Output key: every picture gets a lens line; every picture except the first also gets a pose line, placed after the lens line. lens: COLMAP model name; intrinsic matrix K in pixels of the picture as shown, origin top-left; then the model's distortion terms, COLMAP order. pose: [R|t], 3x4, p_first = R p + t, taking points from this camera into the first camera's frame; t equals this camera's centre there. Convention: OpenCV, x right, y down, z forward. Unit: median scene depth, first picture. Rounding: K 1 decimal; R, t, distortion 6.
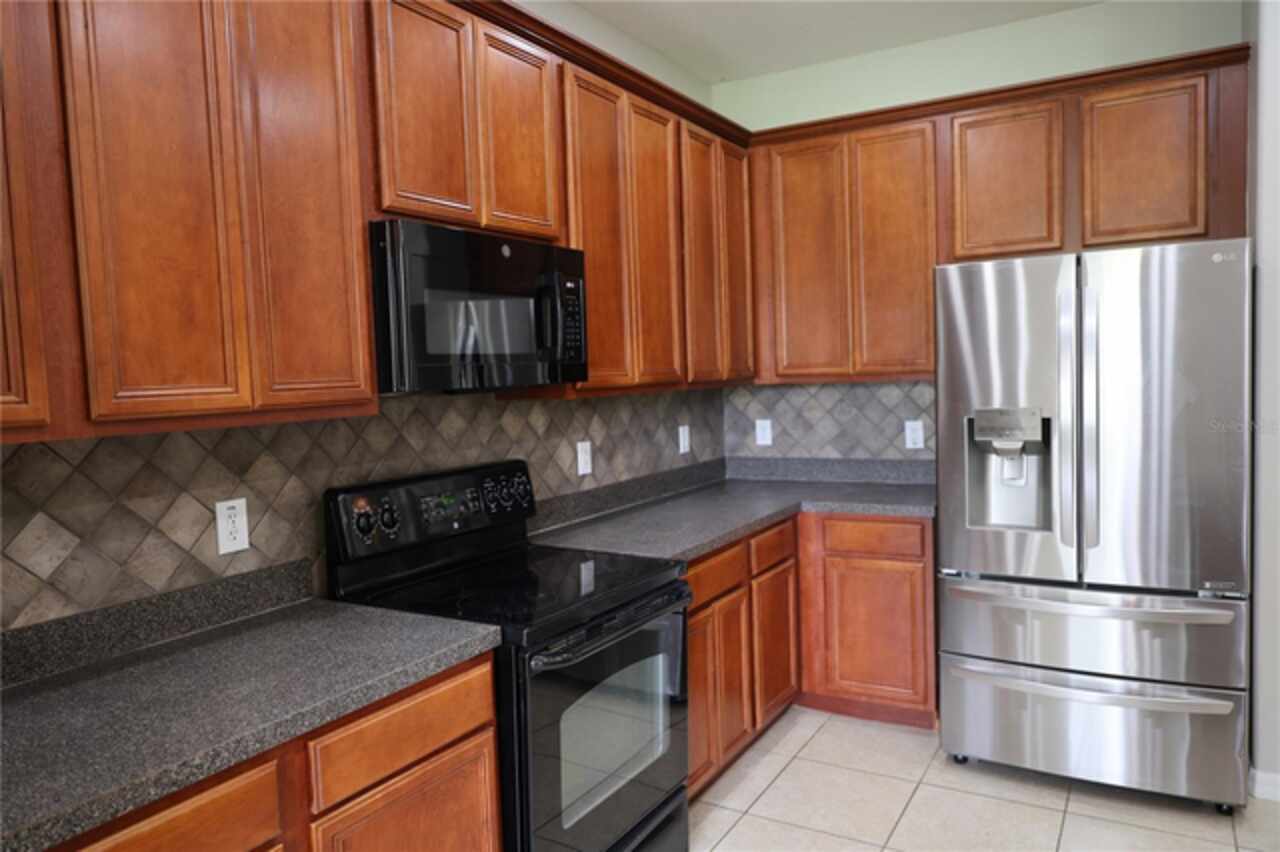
lens RADIAL K [[874.9, 0, 640.0], [0, 874.9, 426.0], [0, 0, 1]] dist [-0.004853, -0.000712]
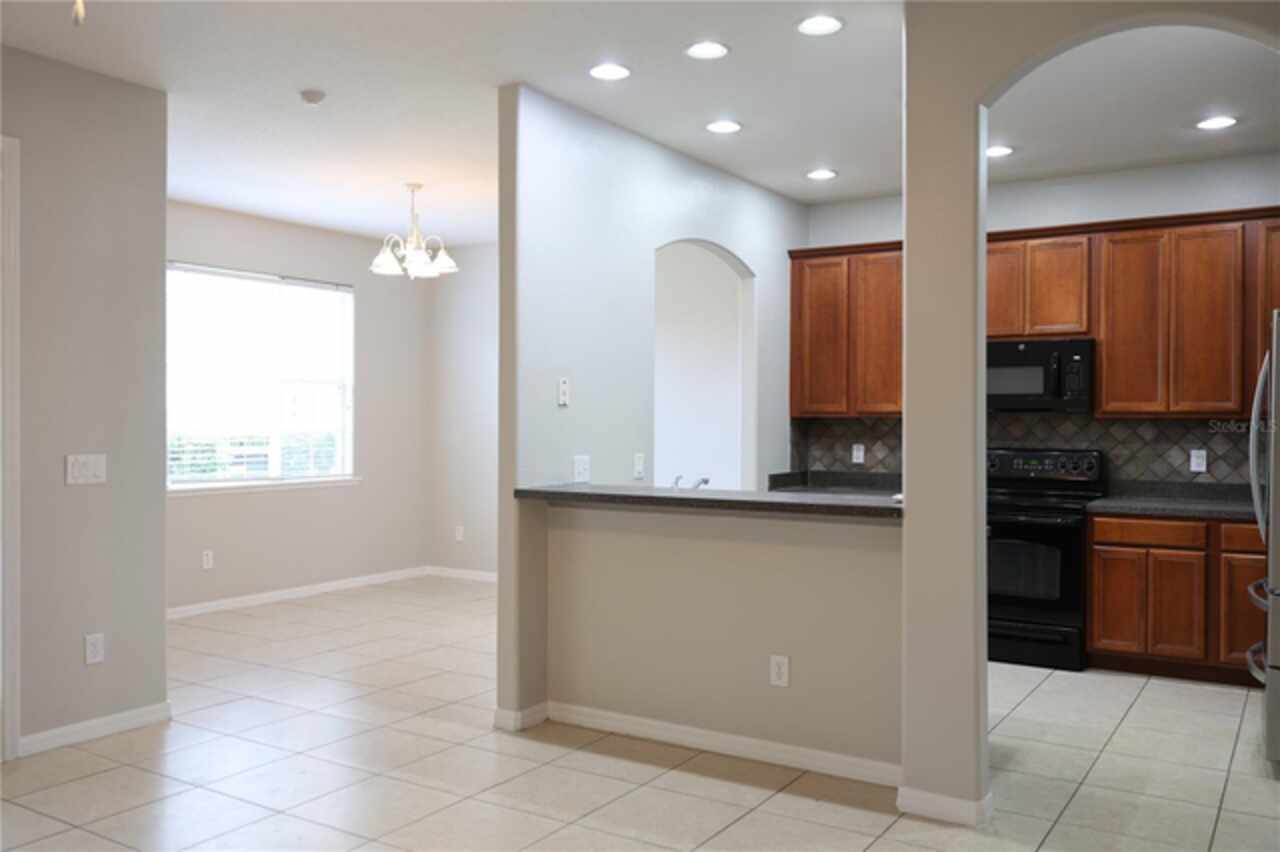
lens RADIAL K [[1057.0, 0, 640.0], [0, 1057.0, 426.0], [0, 0, 1]] dist [0.002636, 0.000710]
pose [[-0.033383, 0.041065, -0.998599, 2.555576], [-0.067044, 0.996813, 0.043233, -0.053111], [0.997191, 0.068393, -0.030524, 0.140700]]
